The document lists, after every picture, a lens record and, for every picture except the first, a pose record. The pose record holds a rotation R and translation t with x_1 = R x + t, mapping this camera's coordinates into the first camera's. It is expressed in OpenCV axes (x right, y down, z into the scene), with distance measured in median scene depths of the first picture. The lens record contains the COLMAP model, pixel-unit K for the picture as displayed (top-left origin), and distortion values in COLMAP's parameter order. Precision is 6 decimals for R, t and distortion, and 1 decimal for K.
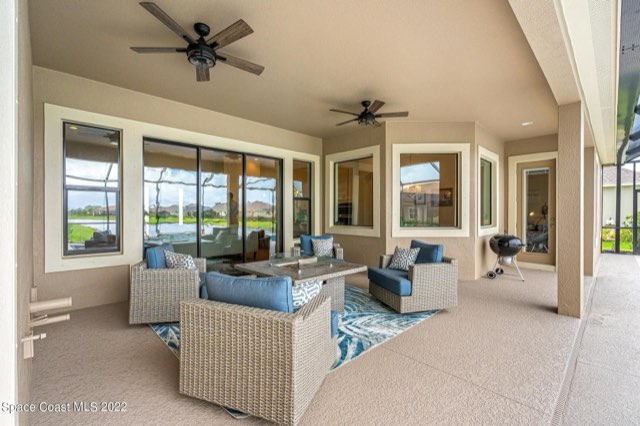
lens RADIAL K [[291.9, 0, 320.4], [0, 291.9, 214.0], [0, 0, 1]] dist [-0.000927, 0.000075]
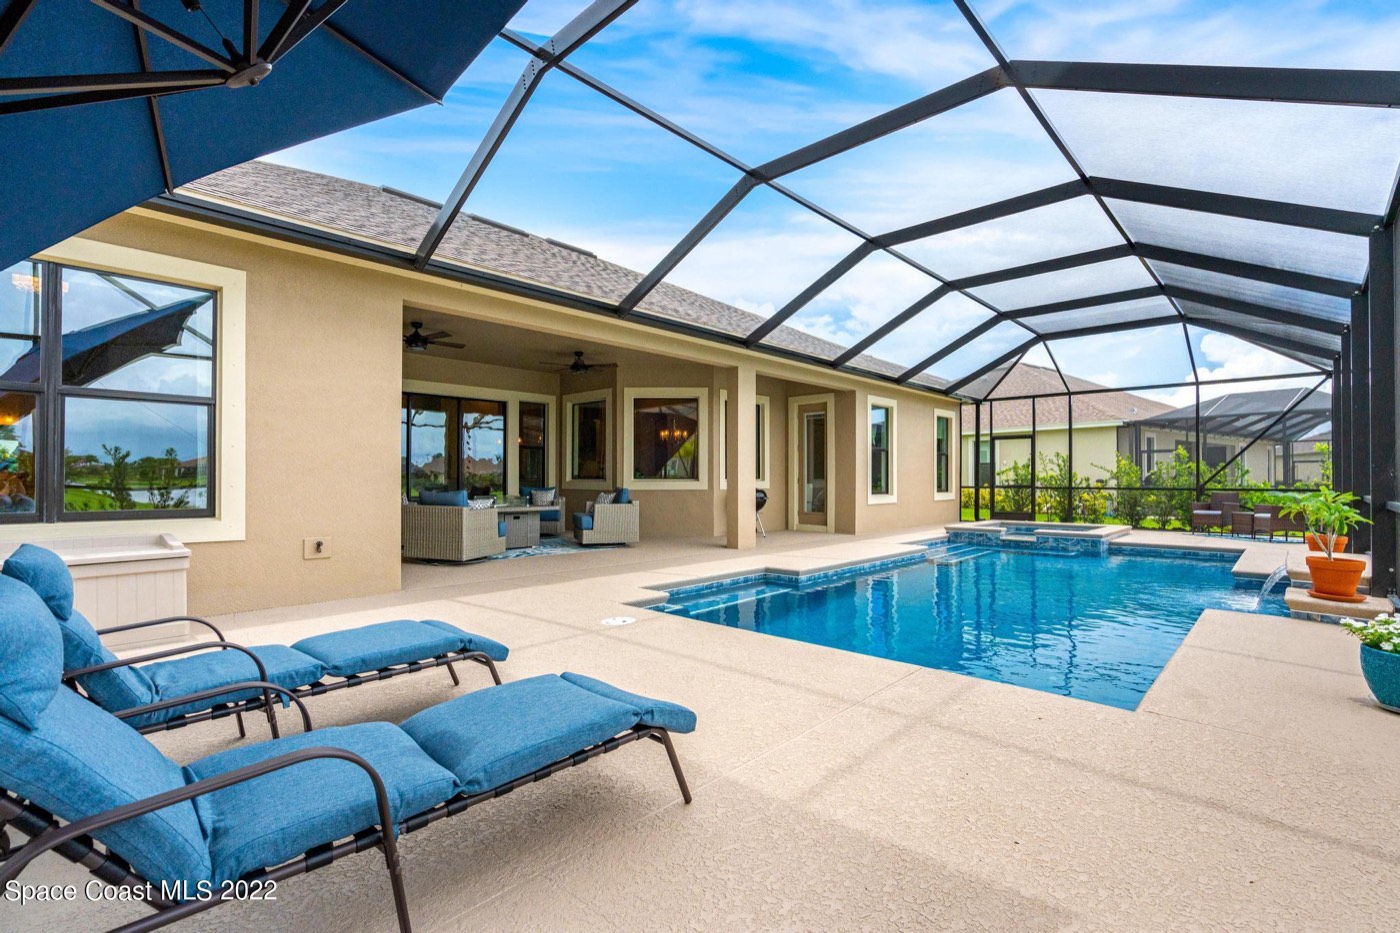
lens RADIAL K [[638.6, 0, 699.9], [0, 638.6, 469.7], [0, 0, 1]] dist [-0.000927, 0.000075]
pose [[0.998619, 0.003879, 0.052389, 0.367060], [-0.003255, 0.999923, -0.011985, 0.039168], [-0.052432, 0.011798, 0.998555, -0.982441]]
